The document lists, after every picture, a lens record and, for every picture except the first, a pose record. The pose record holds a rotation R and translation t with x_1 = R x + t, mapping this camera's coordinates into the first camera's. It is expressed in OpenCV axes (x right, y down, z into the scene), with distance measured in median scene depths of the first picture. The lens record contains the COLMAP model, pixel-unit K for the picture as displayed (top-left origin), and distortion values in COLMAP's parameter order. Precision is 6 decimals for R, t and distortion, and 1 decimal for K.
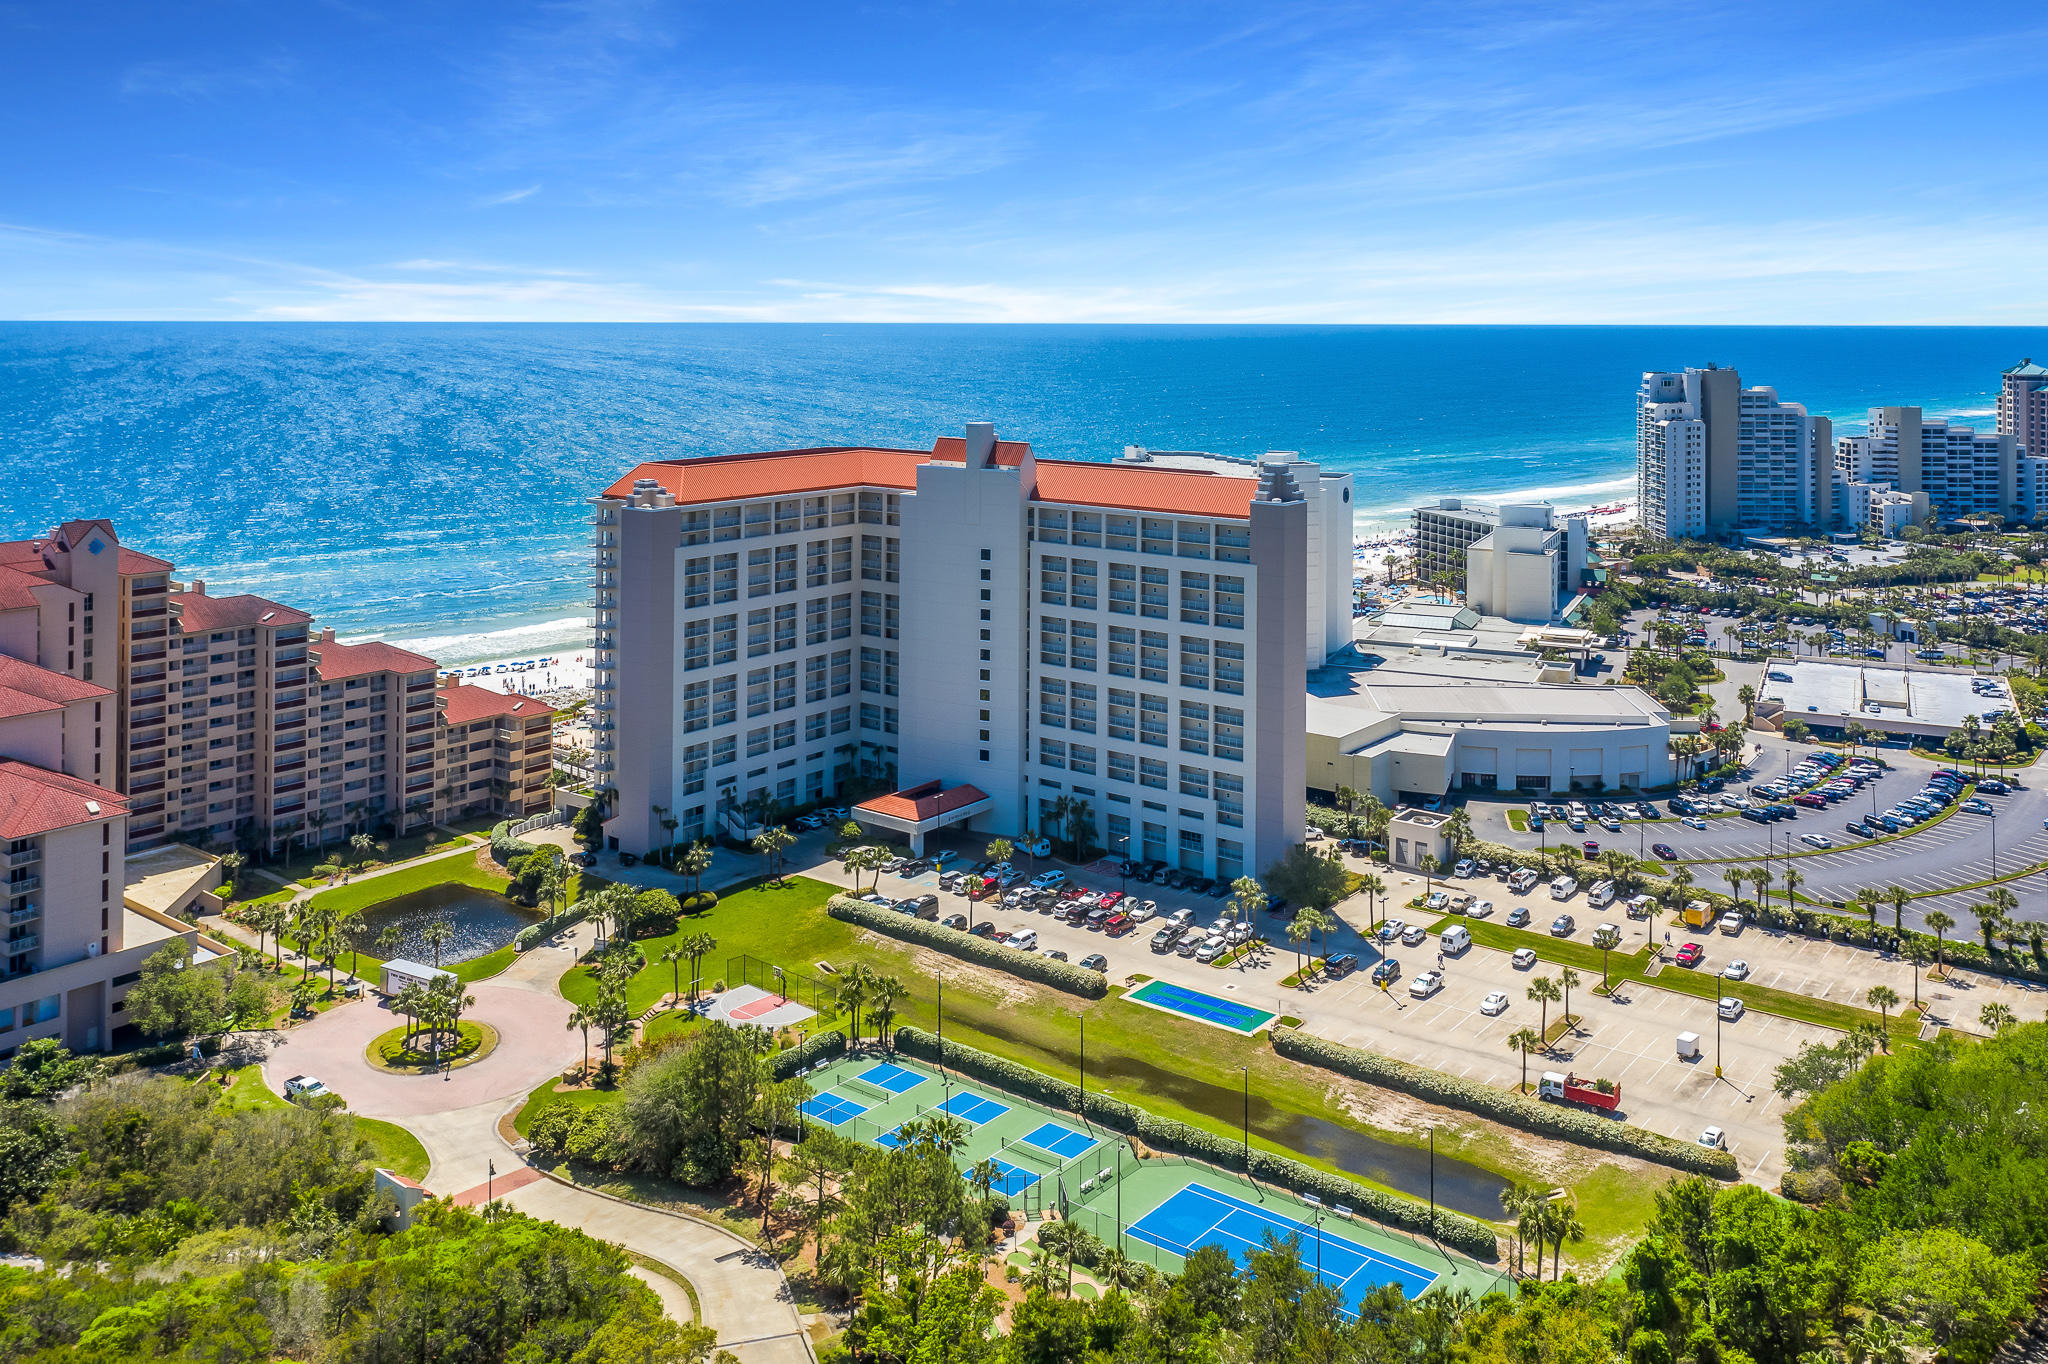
lens RADIAL K [[1717.0, 0, 1024.0], [0, 1717.0, 310.8], [0, 0, 1]] dist [-0.008563, 0.000605]
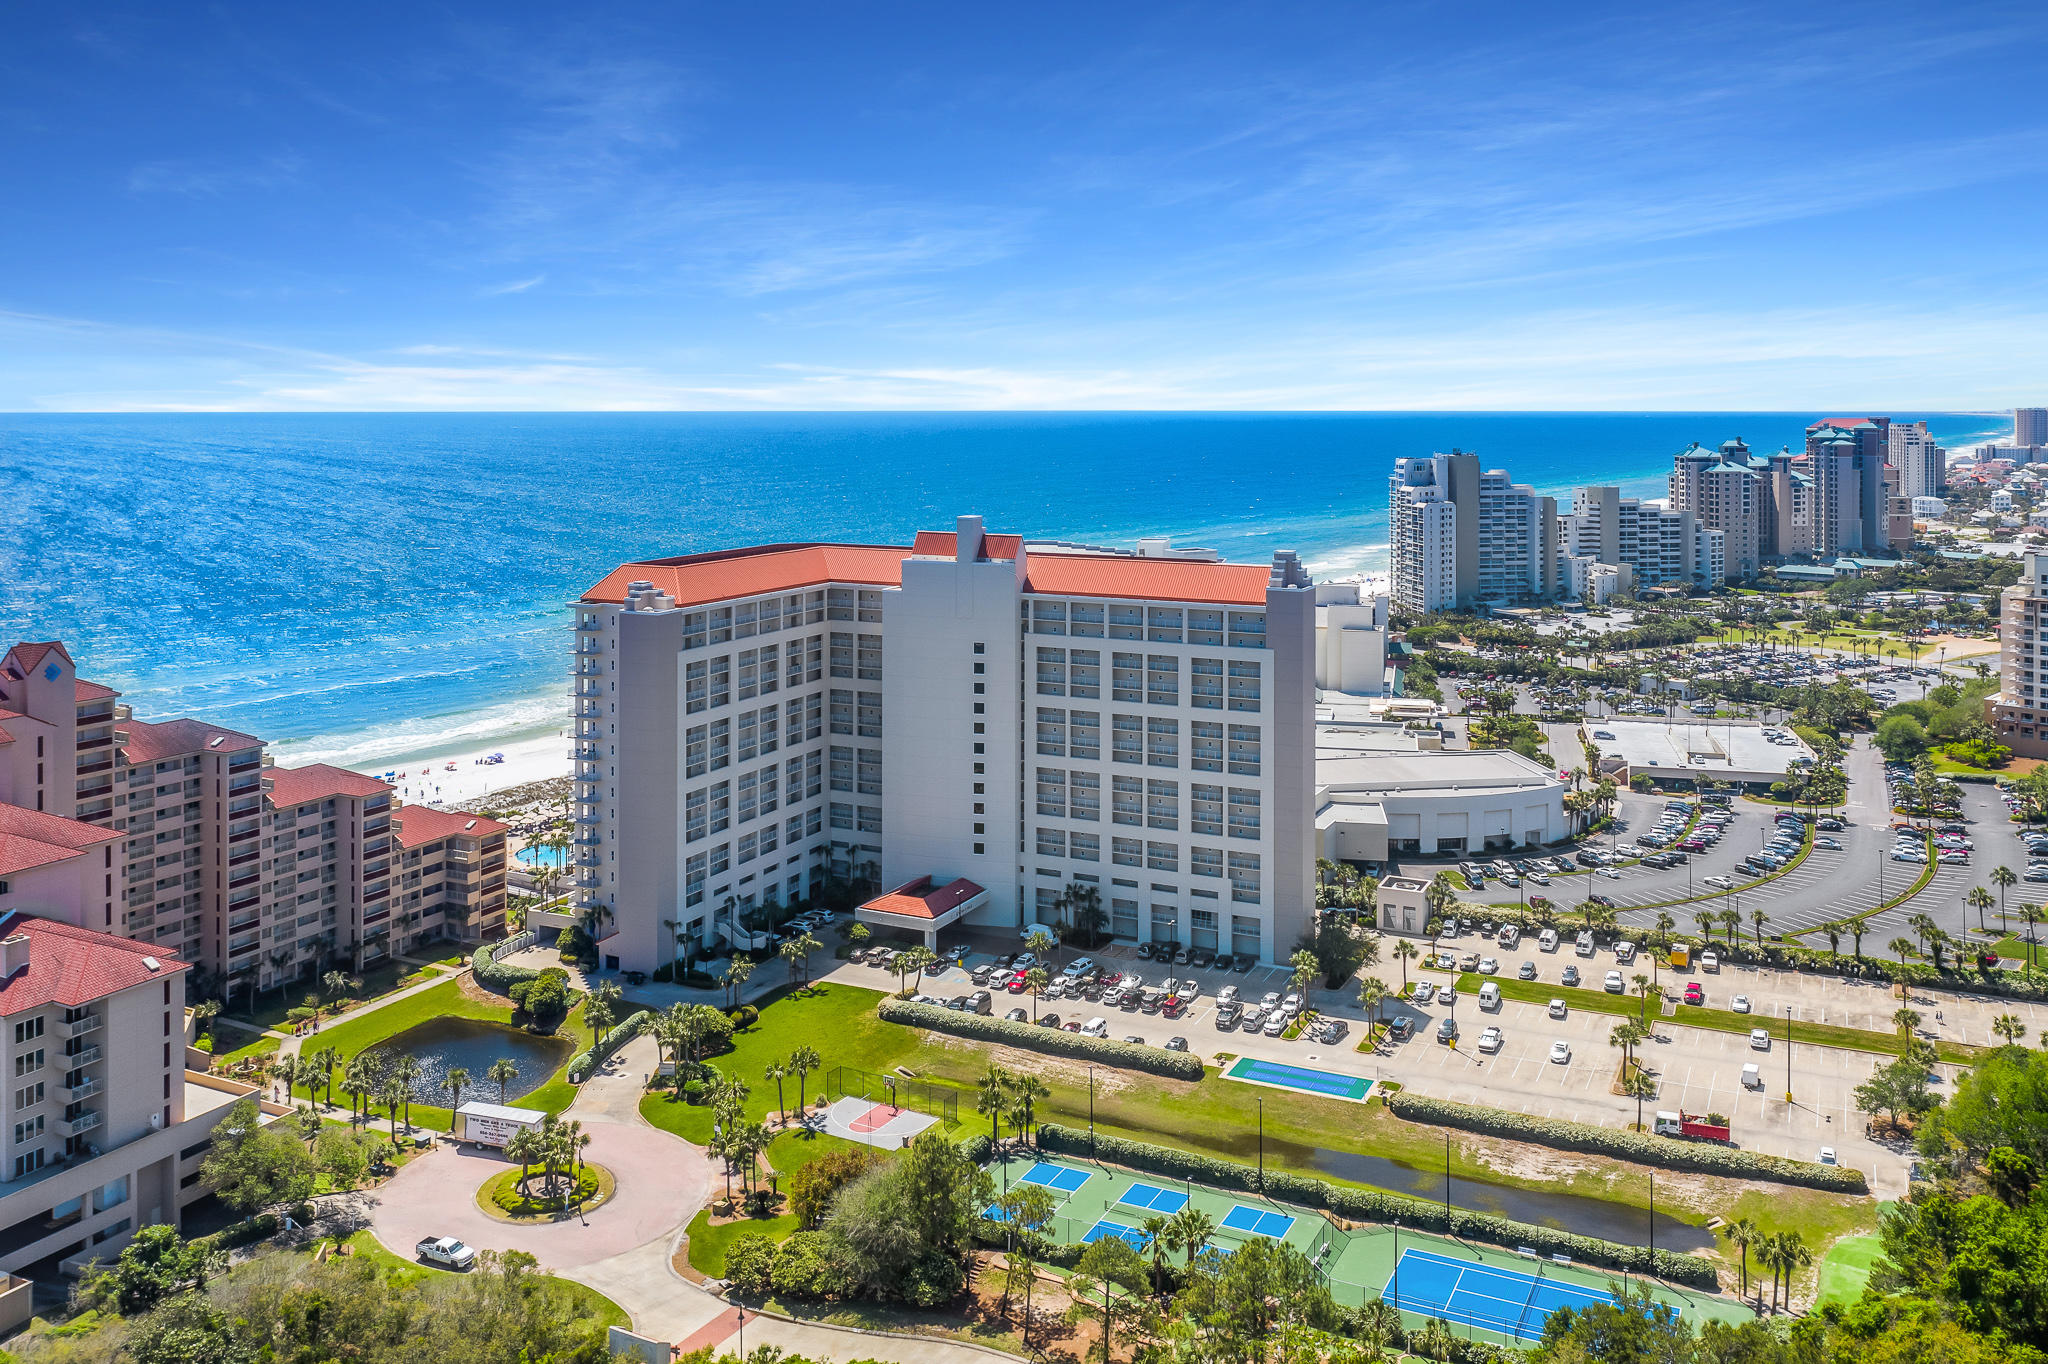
lens RADIAL K [[1685.7, 0, 1016.6], [0, 1685.7, 414.9], [0, 0, 1]] dist [-0.009460, 0.001735]
pose [[0.979021, -0.005256, 0.203693, -0.214520], [0.003651, 0.999959, 0.008252, -0.002016], [-0.203729, -0.007335, 0.979000, 0.037460]]
